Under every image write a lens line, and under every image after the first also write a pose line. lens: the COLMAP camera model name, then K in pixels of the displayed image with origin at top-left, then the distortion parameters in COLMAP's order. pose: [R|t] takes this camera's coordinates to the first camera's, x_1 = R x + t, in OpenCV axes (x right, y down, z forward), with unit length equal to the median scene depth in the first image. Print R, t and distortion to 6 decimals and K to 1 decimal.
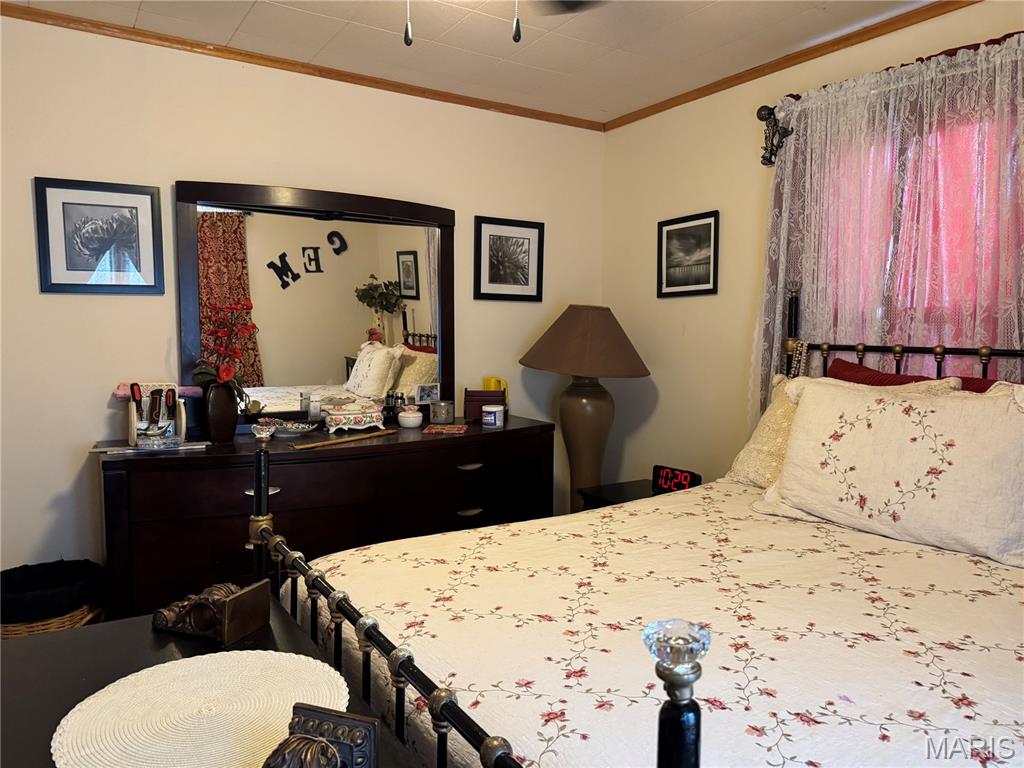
lens RADIAL K [[731.7, 0, 507.0], [0, 731.7, 389.4], [0, 0, 1]] dist [0.071614, -0.100374]
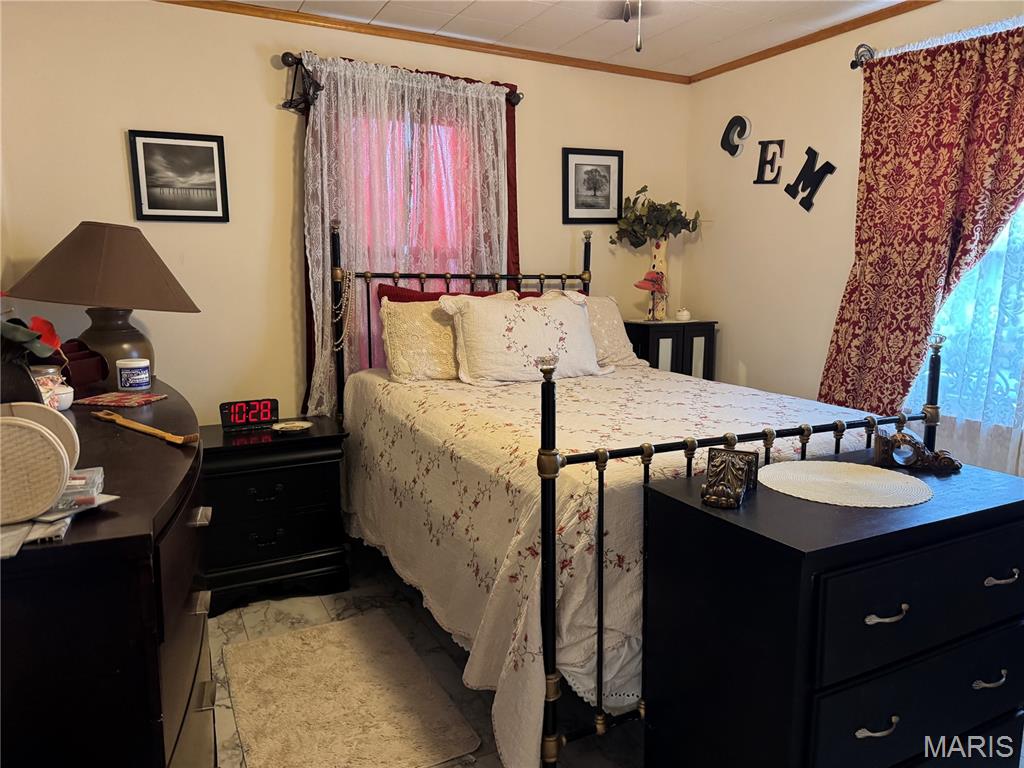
lens RADIAL K [[731.7, 0, 507.0], [0, 731.7, 389.4], [0, 0, 1]] dist [0.071614, -0.100374]
pose [[0.094033, -0.145681, 0.984853, -0.738950], [0.081190, 0.987063, 0.138256, -0.016121], [-0.992253, 0.066960, 0.104644, 0.573271]]
